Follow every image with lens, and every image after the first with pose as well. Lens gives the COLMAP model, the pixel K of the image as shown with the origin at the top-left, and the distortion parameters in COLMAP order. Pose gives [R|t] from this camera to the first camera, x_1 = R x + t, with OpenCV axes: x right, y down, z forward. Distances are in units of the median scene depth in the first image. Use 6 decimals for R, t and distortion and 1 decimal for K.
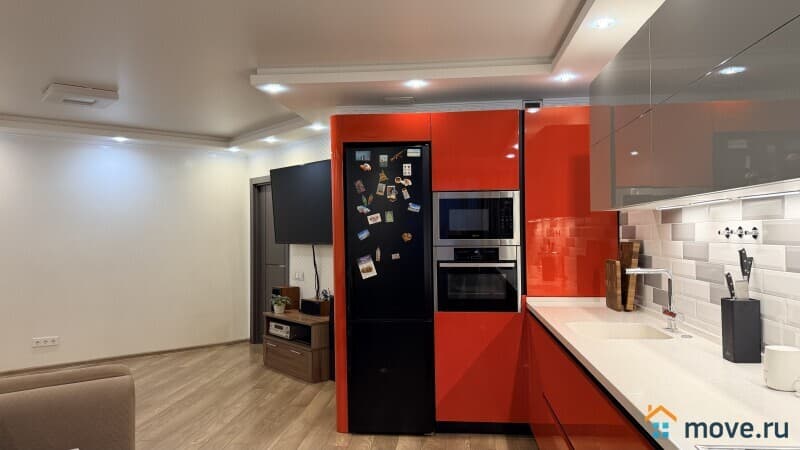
lens RADIAL K [[560.3, 0, 401.4], [0, 560.3, 224.6], [0, 0, 1]] dist [0.058251, -0.055429]
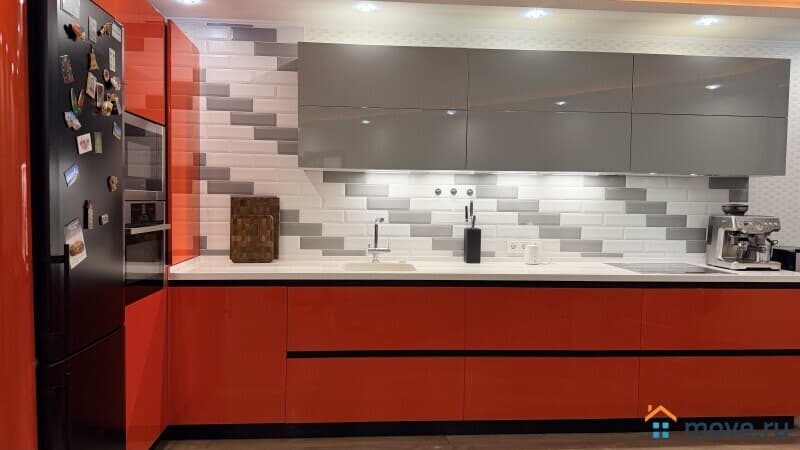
lens RADIAL K [[560.3, 0, 397.2], [0, 560.3, 228.8], [0, 0, 1]] dist [0.058251, -0.055429]
pose [[-0.158429, -0.041625, 0.986493, -0.583740], [-0.028176, 0.998895, 0.037624, 0.037948], [-0.986968, -0.021835, -0.159426, 0.804797]]
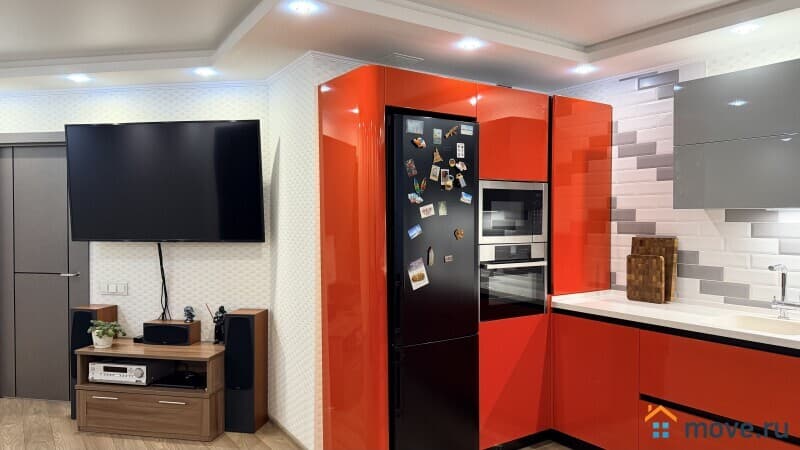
lens RADIAL K [[560.3, 0, 403.0], [0, 560.3, 224.2], [0, 0, 1]] dist [0.058251, -0.055429]
pose [[0.778690, 0.000058, 0.627409, -0.555382], [-0.015525, 0.999696, 0.019176, -0.006108], [-0.627217, -0.024673, 0.778454, 0.419737]]
